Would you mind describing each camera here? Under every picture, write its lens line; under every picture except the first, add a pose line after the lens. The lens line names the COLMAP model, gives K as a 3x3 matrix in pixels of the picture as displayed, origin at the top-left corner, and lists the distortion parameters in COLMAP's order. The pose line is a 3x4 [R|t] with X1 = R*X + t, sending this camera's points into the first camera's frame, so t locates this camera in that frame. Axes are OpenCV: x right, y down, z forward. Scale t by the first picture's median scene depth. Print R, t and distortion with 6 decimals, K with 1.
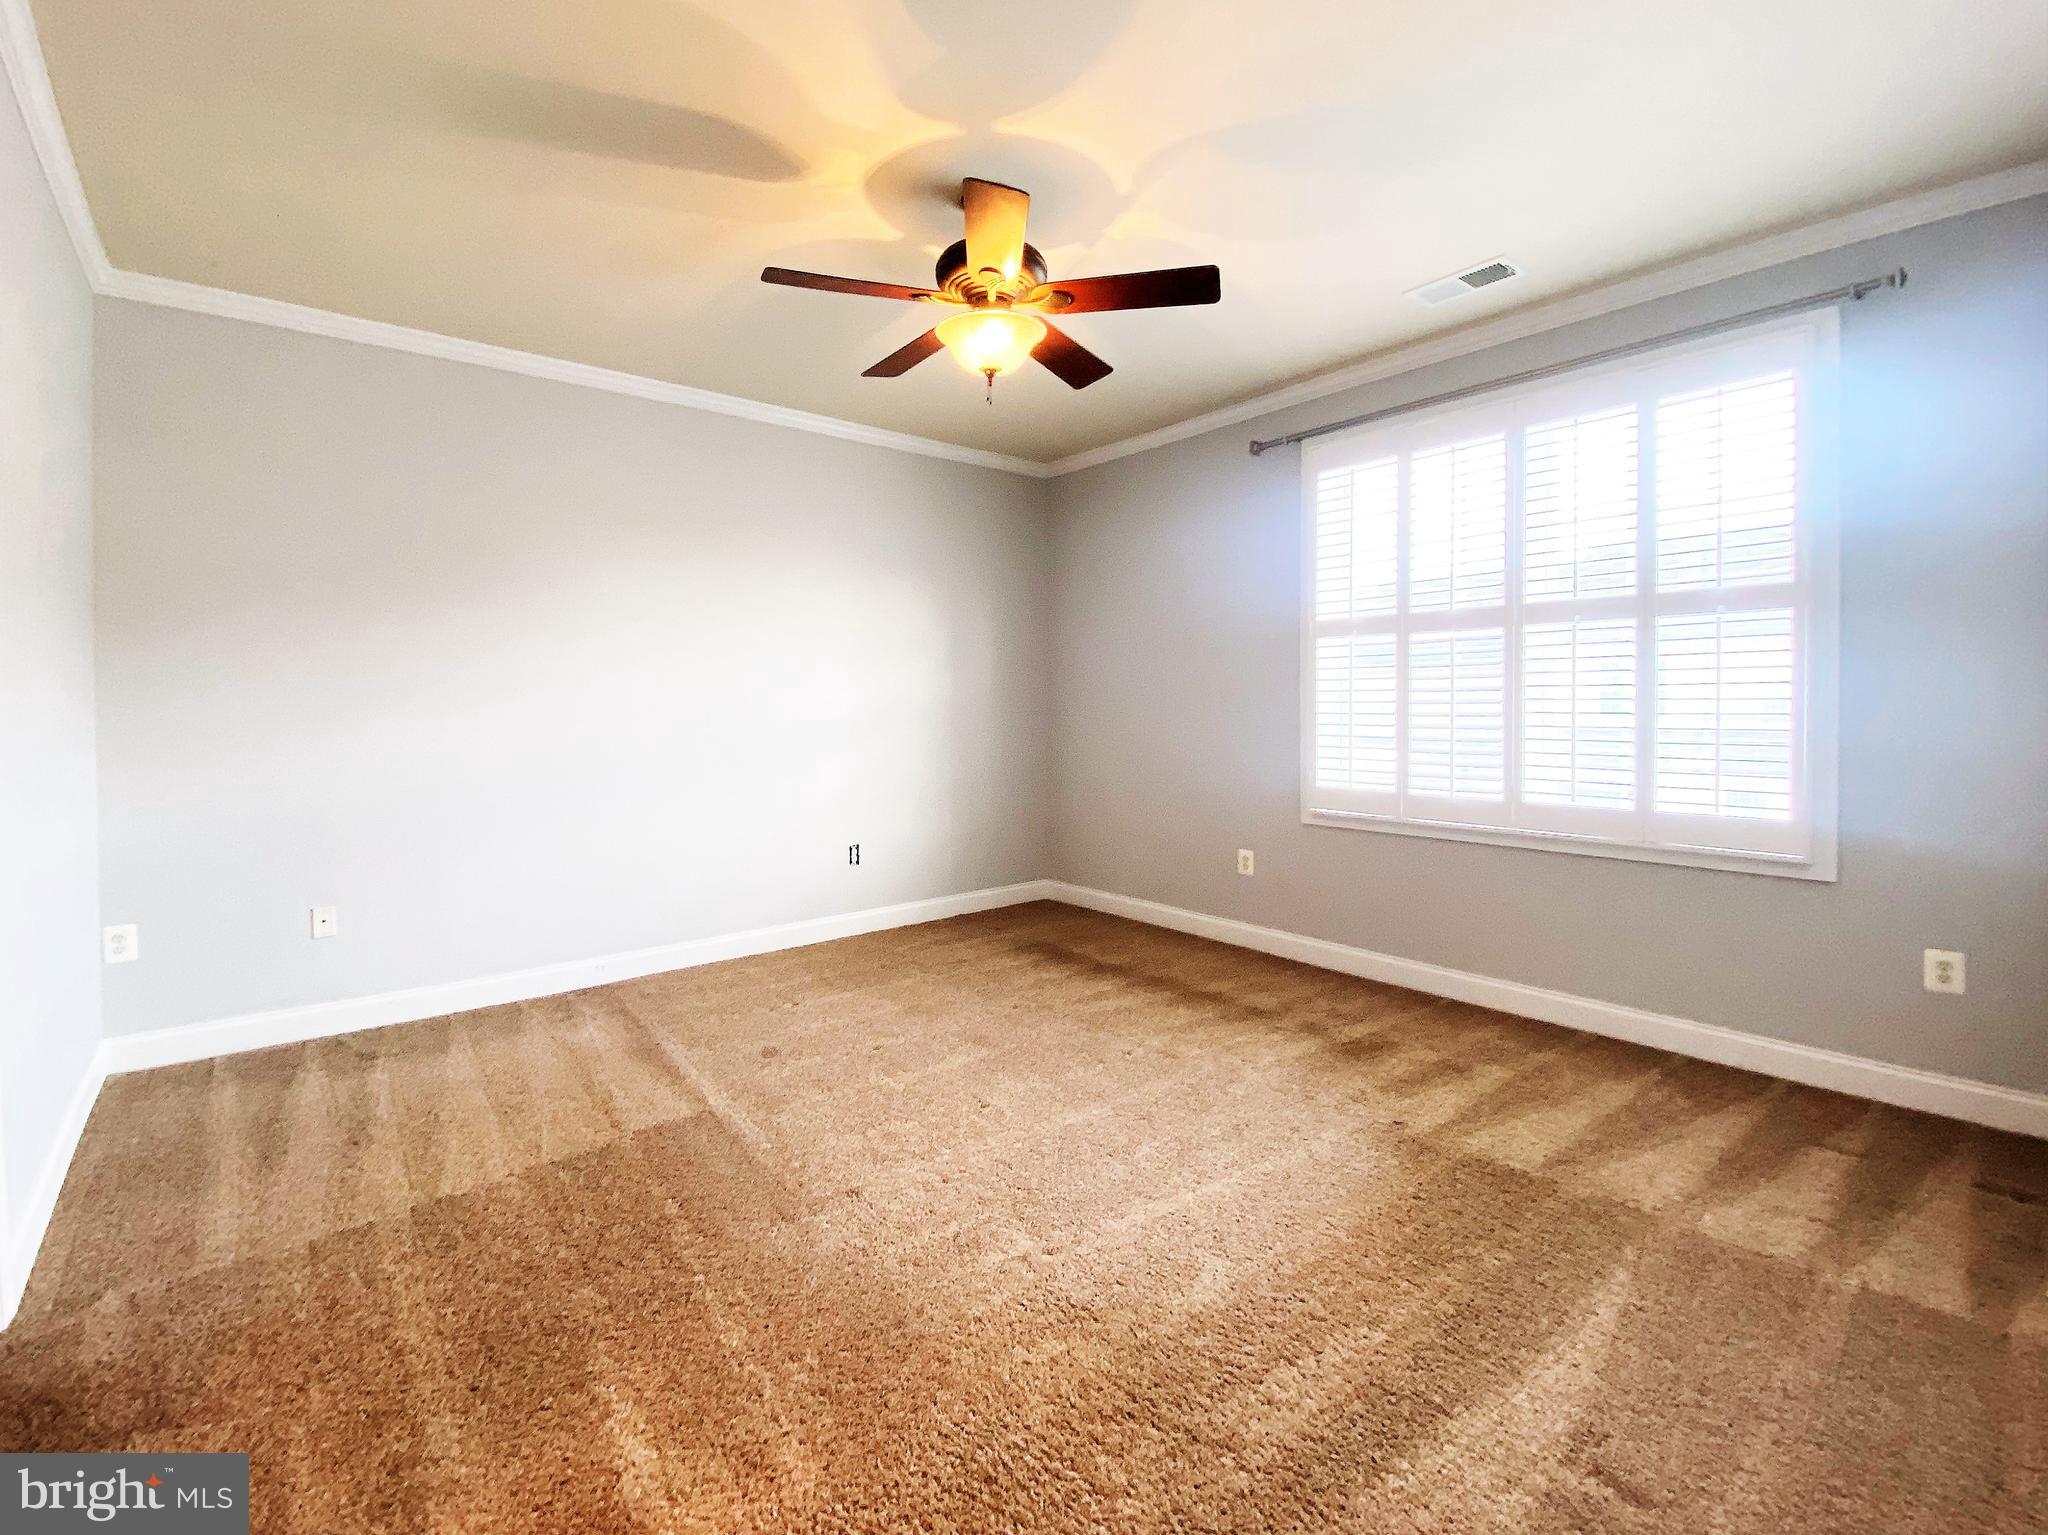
lens RADIAL K [[891.9, 0, 959.3], [0, 891.9, 734.3], [0, 0, 1]] dist [-0.017382, -0.000410]
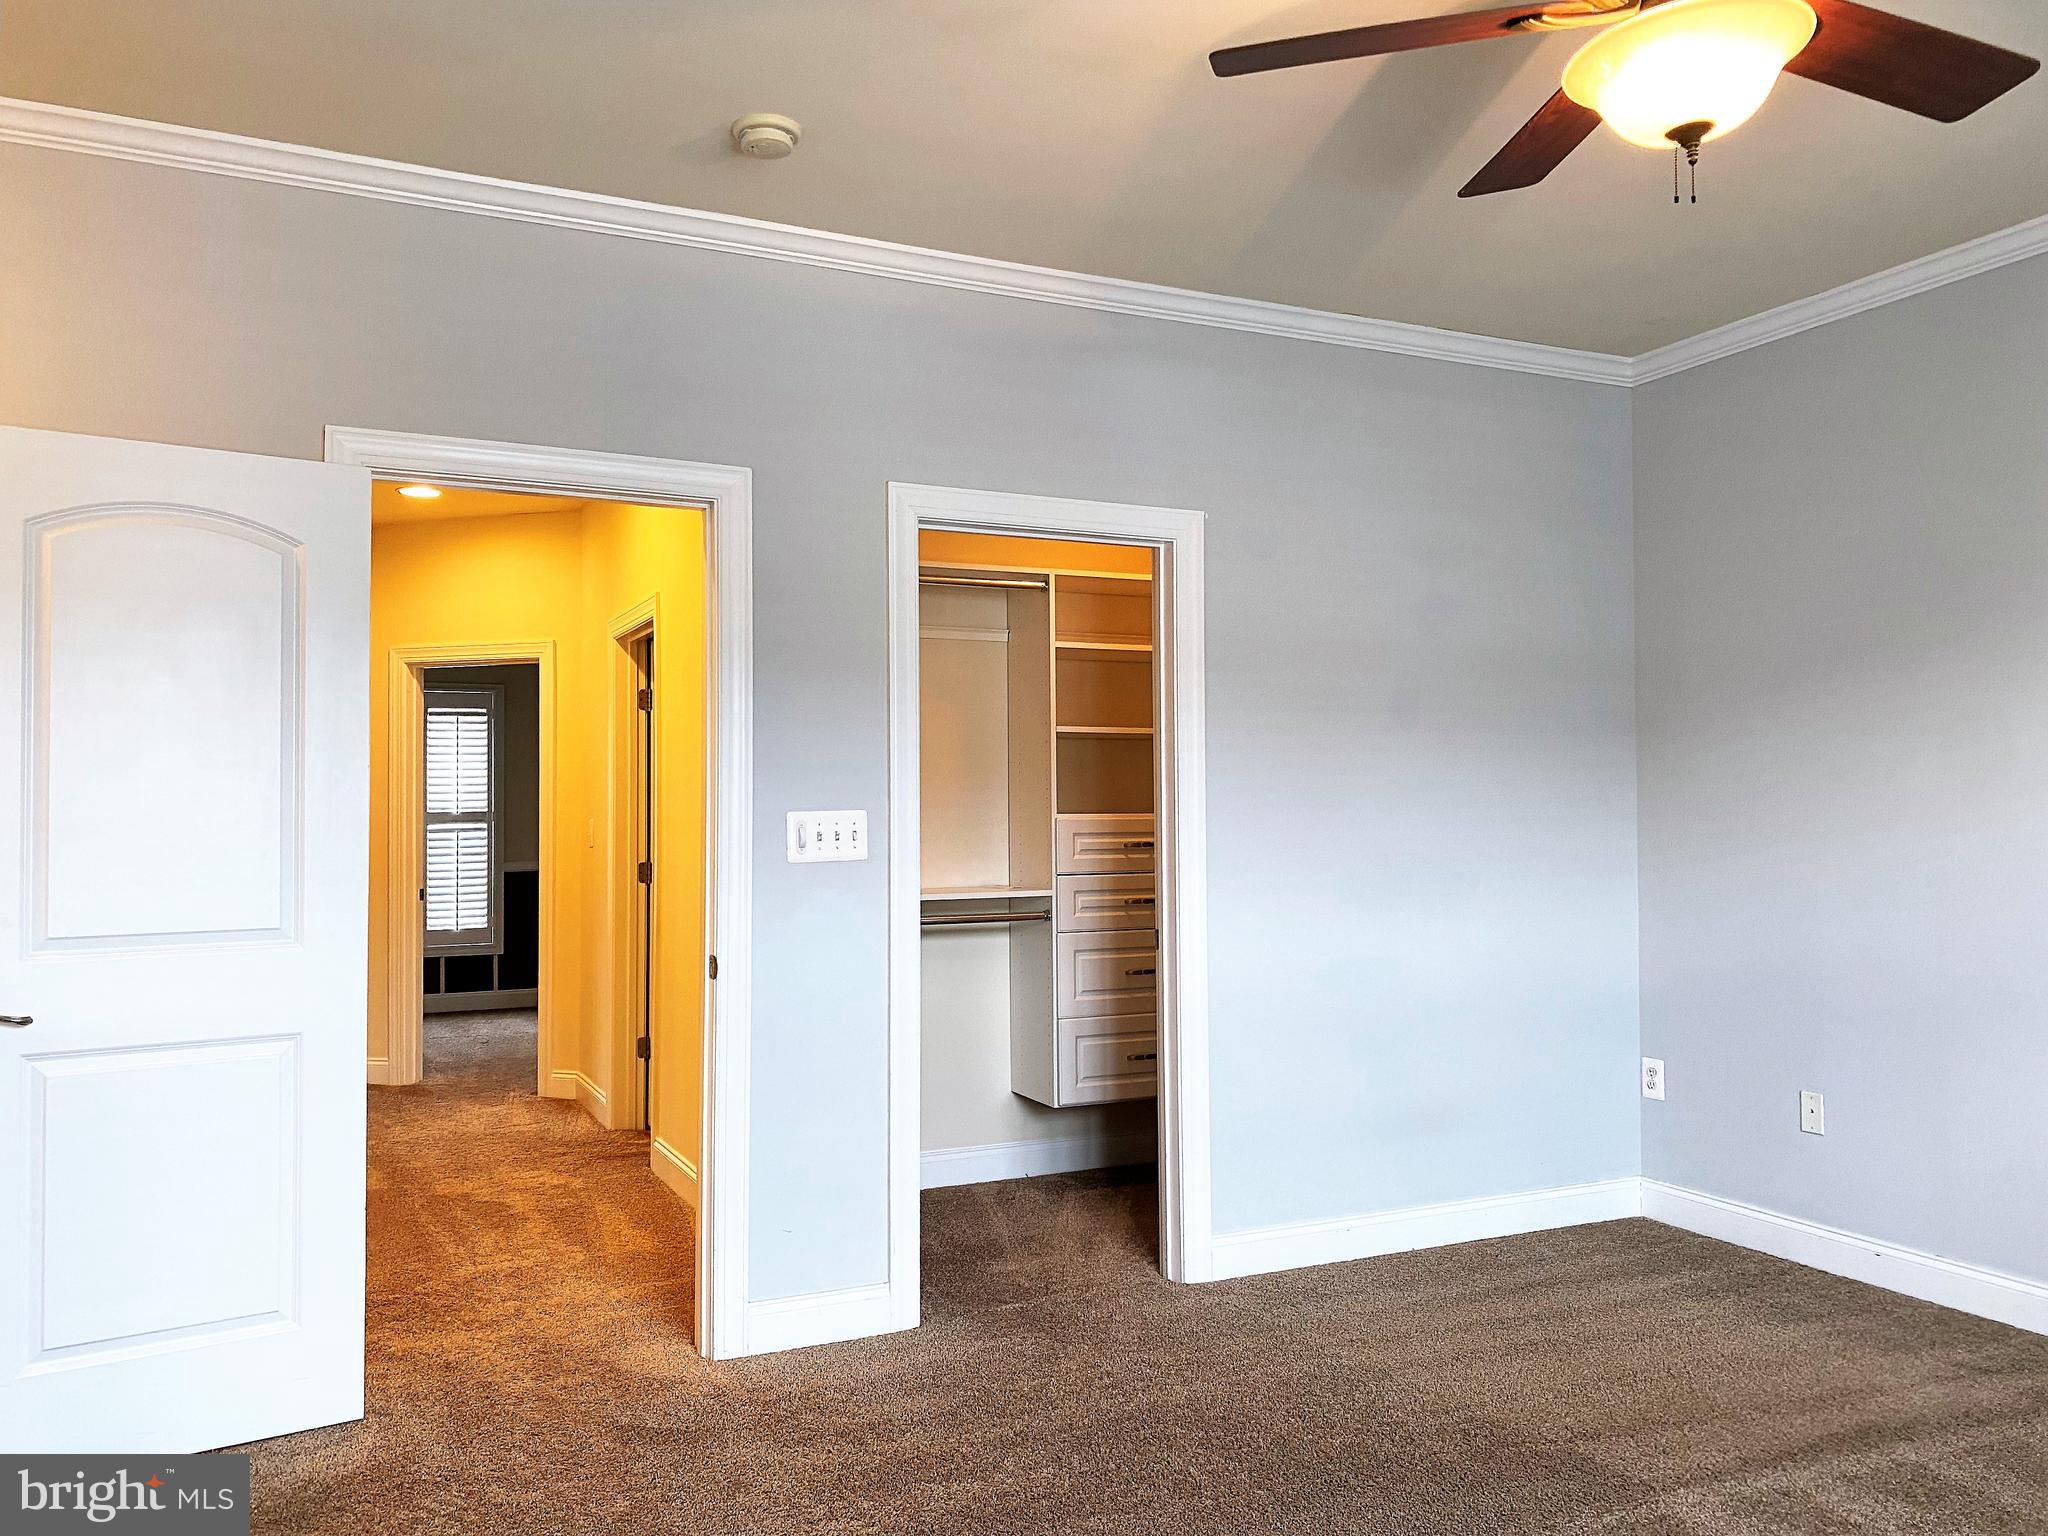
lens RADIAL K [[1560.9, 0, 1035.3], [0, 1560.9, 767.7], [0, 0, 1]] dist [0.018974, -0.008720]
pose [[-0.194961, -0.022744, -0.980547, 0.624758], [-0.017951, 0.999646, -0.019617, -0.032673], [0.980647, 0.013777, -0.195301, 0.556810]]
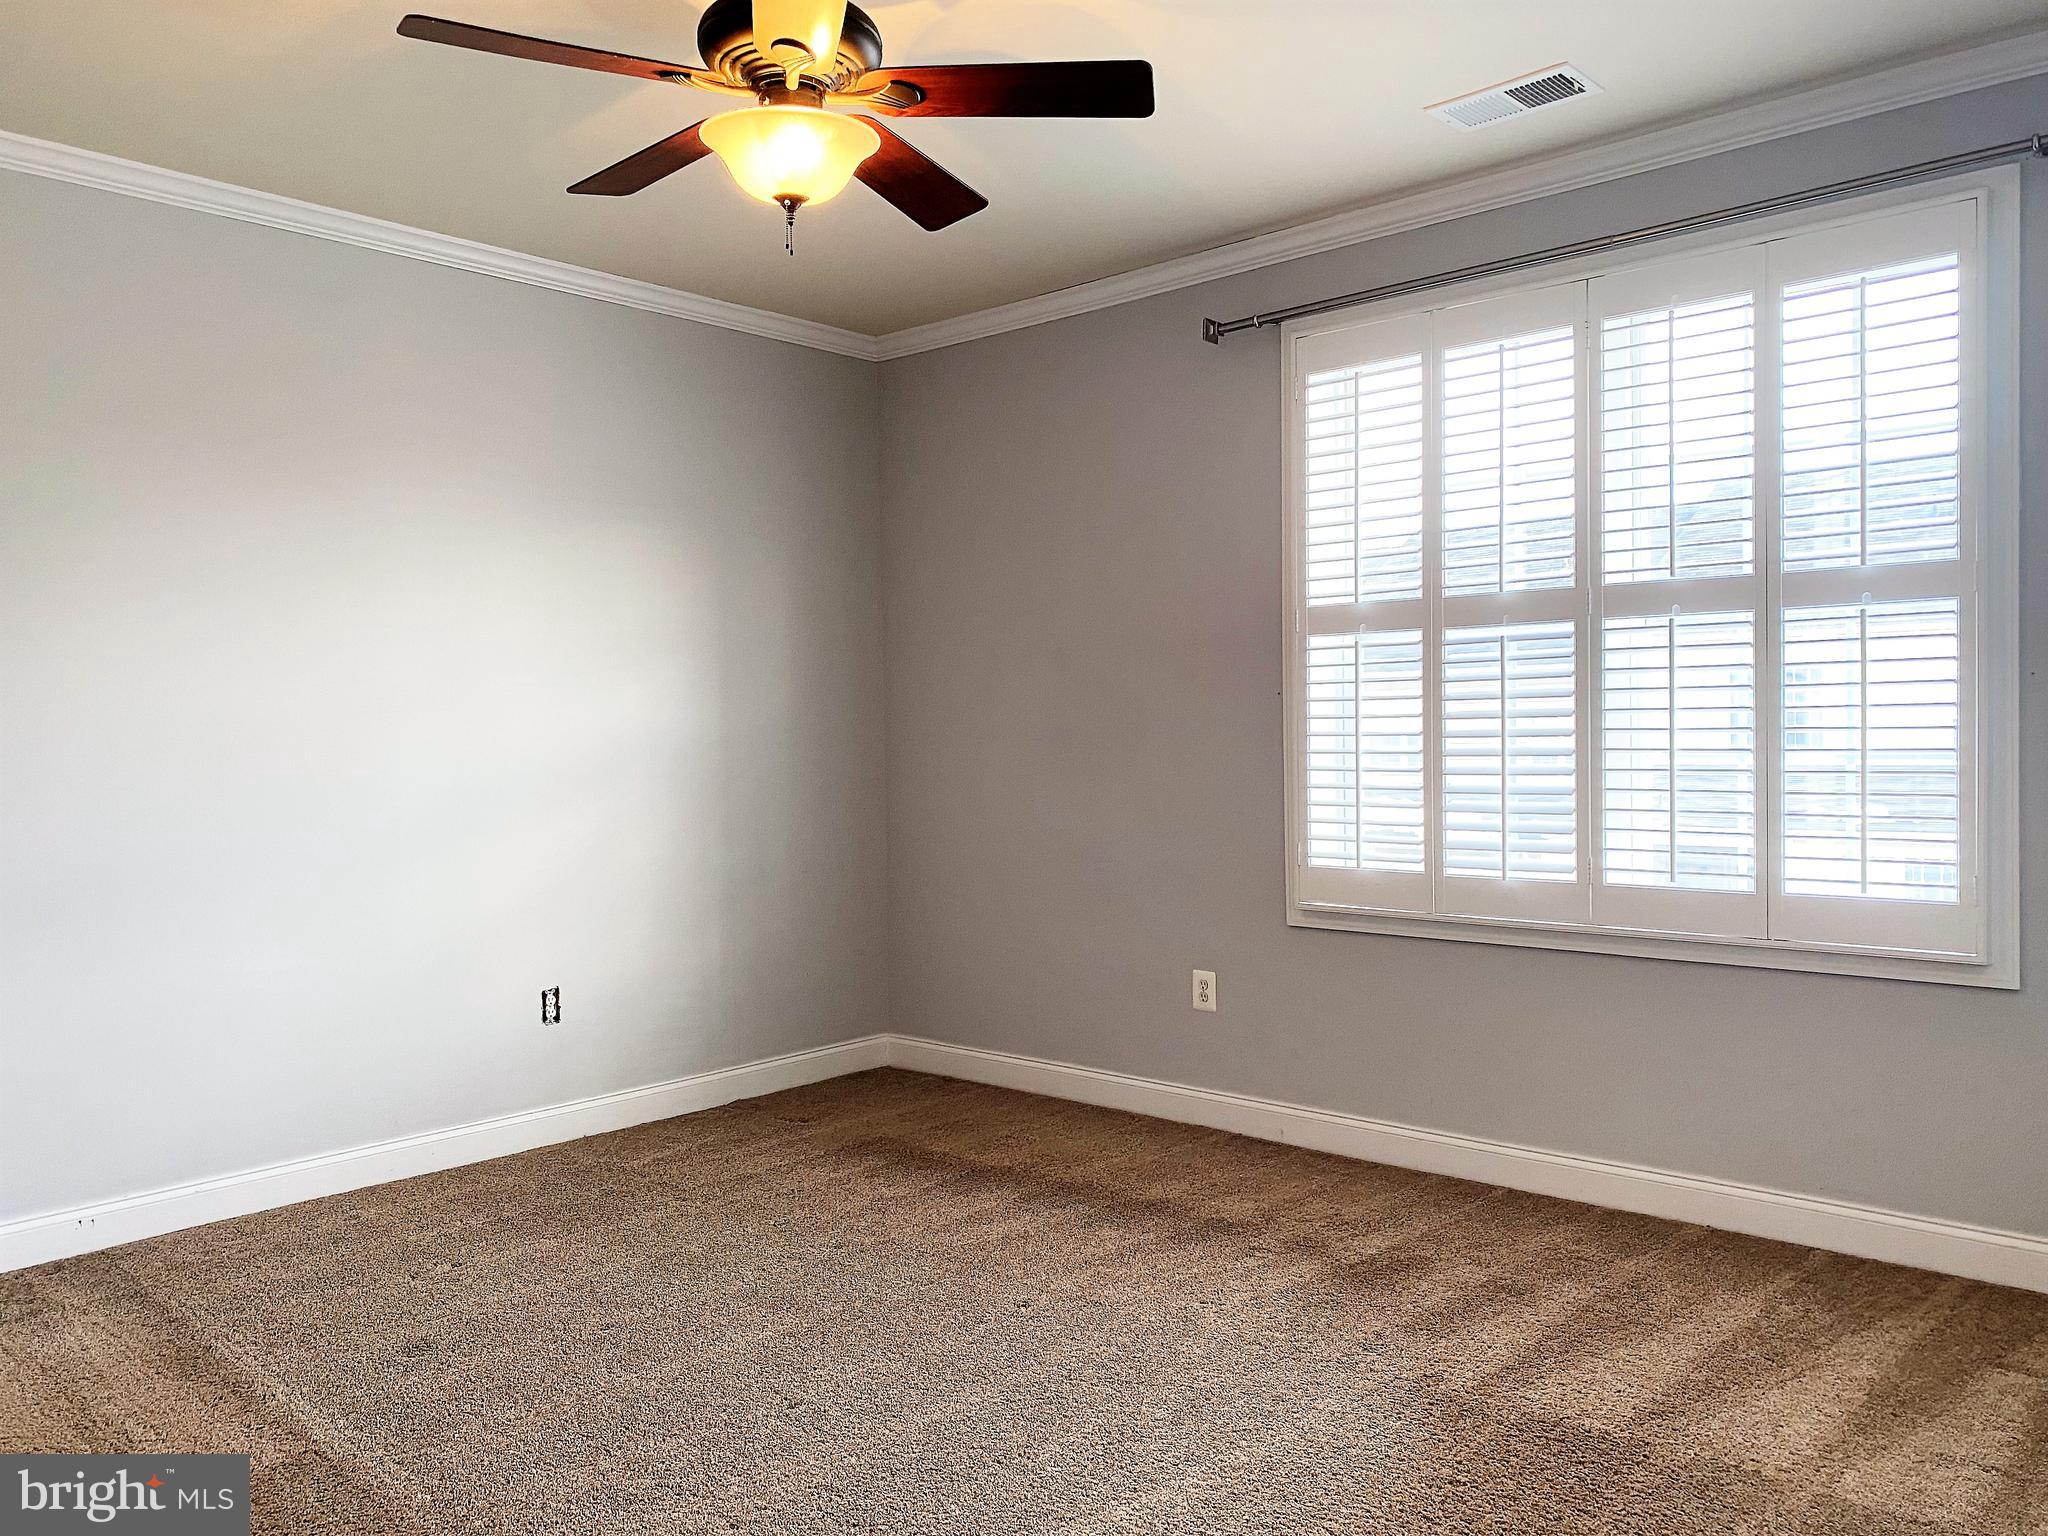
lens RADIAL K [[1560.9, 0, 1035.3], [0, 1560.9, 767.7], [0, 0, 1]] dist [0.018974, -0.008720]
pose [[0.980206, -0.009269, 0.197762, -0.015535], [0.012024, 0.999847, -0.012730, -0.001675], [-0.197614, 0.014856, 0.980167, -0.080080]]
